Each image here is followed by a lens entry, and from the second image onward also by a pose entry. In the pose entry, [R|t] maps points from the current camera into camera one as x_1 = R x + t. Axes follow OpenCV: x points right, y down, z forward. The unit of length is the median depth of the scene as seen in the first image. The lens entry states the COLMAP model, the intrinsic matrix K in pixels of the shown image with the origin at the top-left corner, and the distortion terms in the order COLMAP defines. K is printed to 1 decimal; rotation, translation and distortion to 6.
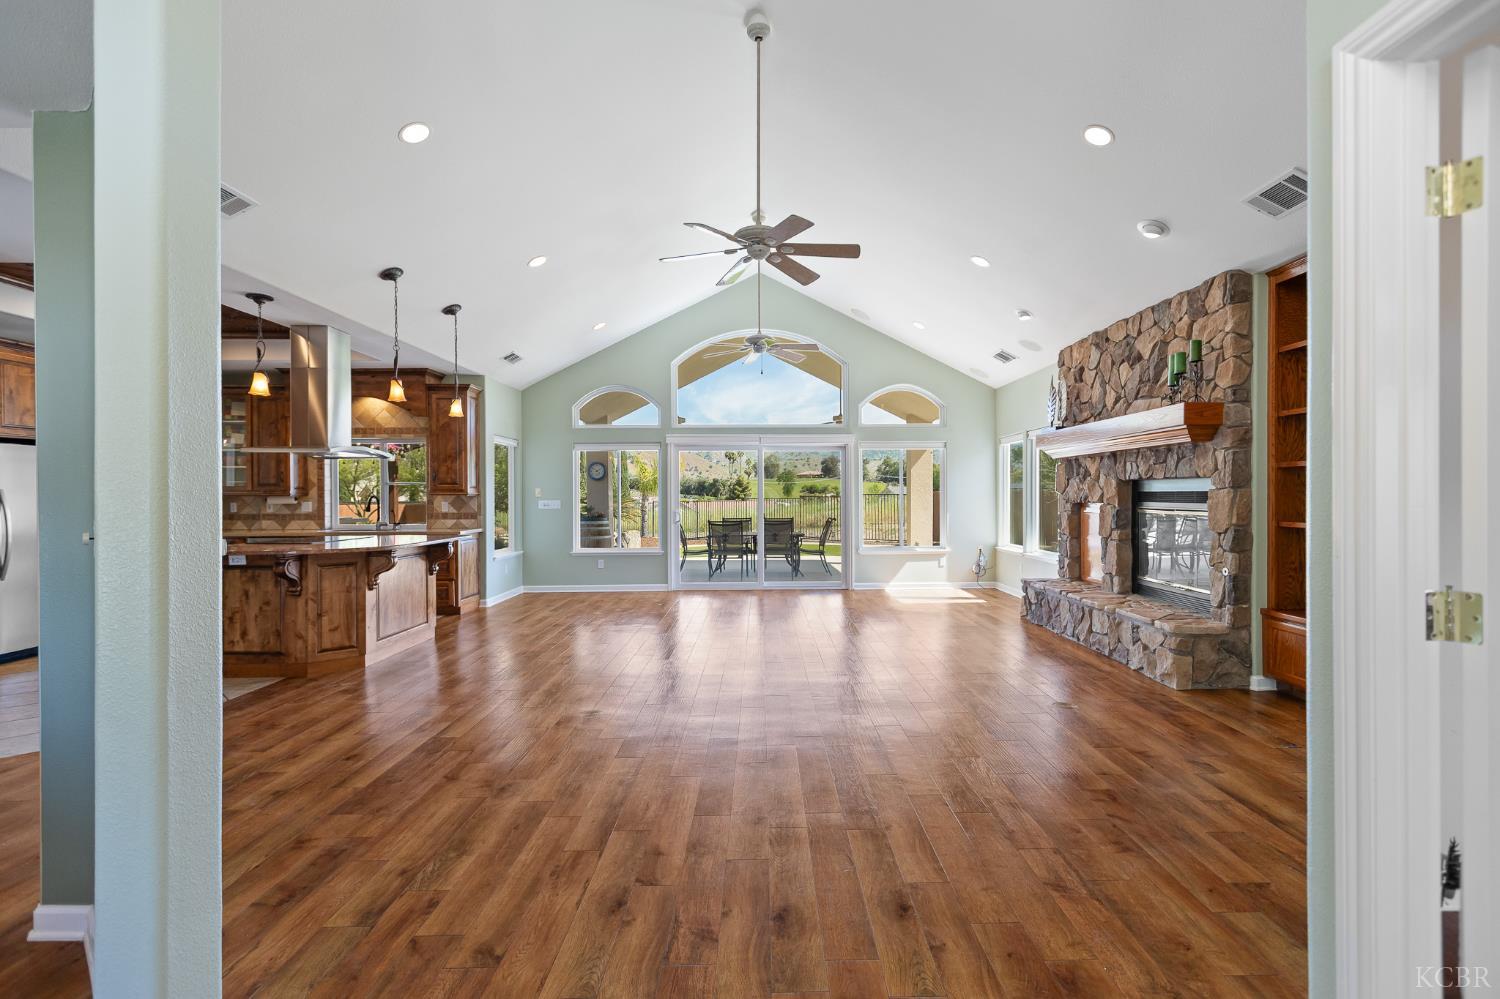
lens RADIAL K [[703.9, 0, 750.0], [0, 703.9, 499.5], [0, 0, 1]] dist [0.000413, 0.000117]
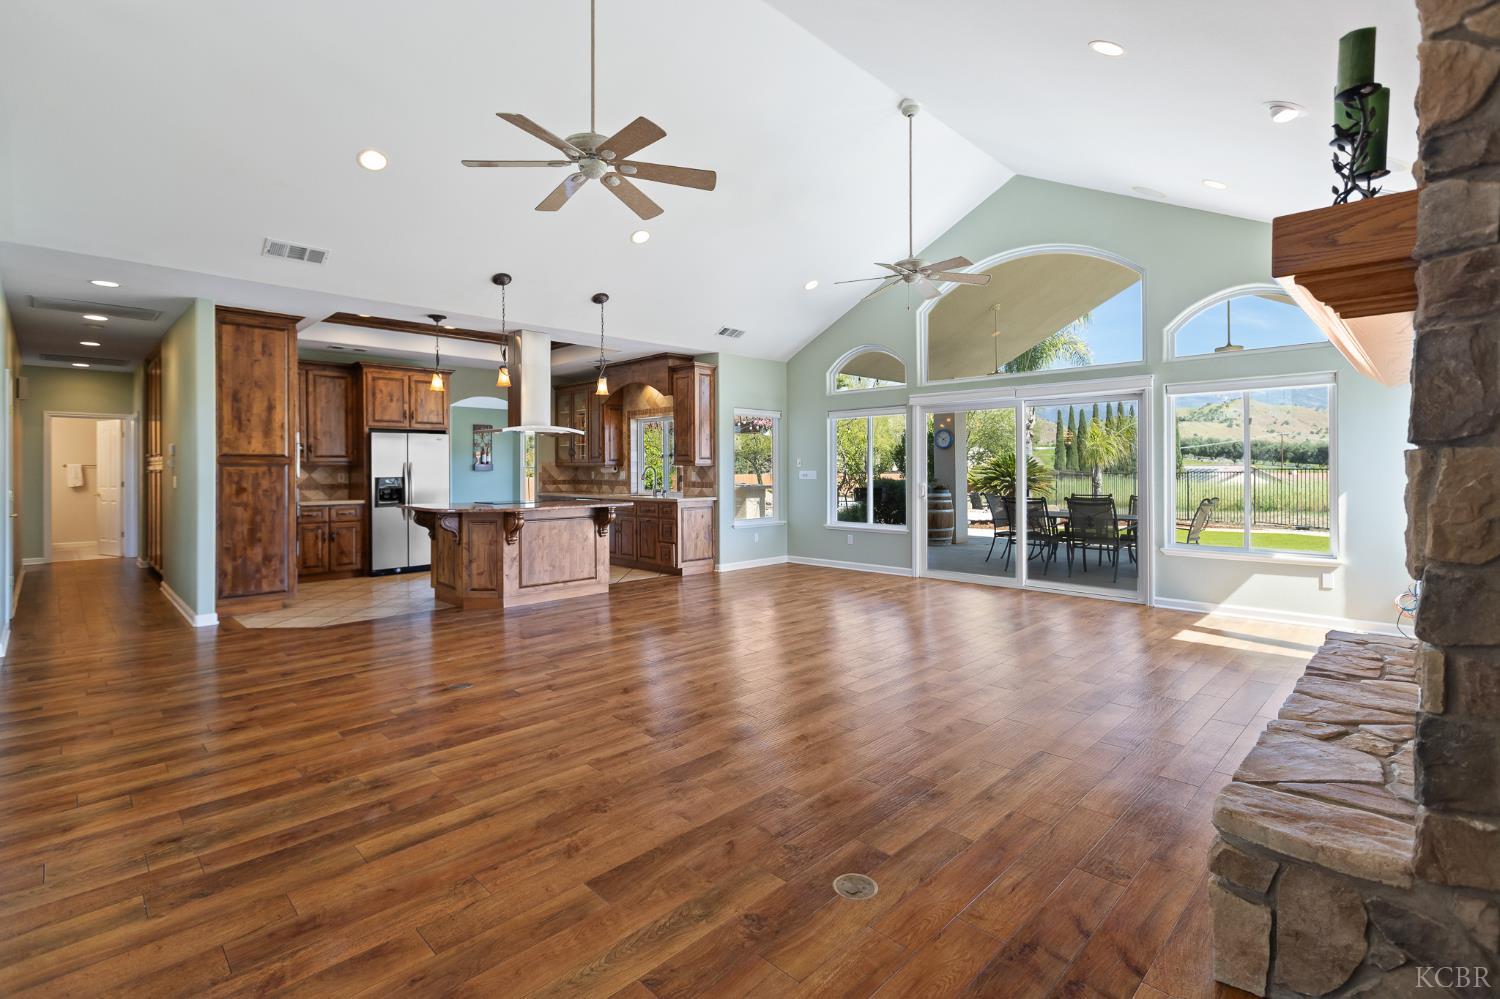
lens RADIAL K [[680.2, 0, 748.7], [0, 680.2, 471.7], [0, 0, 1]] dist [-0.000004, 0.000047]
pose [[0.707412, 0.005628, -0.706779, 0.483115], [-0.003093, 0.999983, 0.004868, -0.002885], [0.706795, -0.001258, 0.707417, 0.396231]]
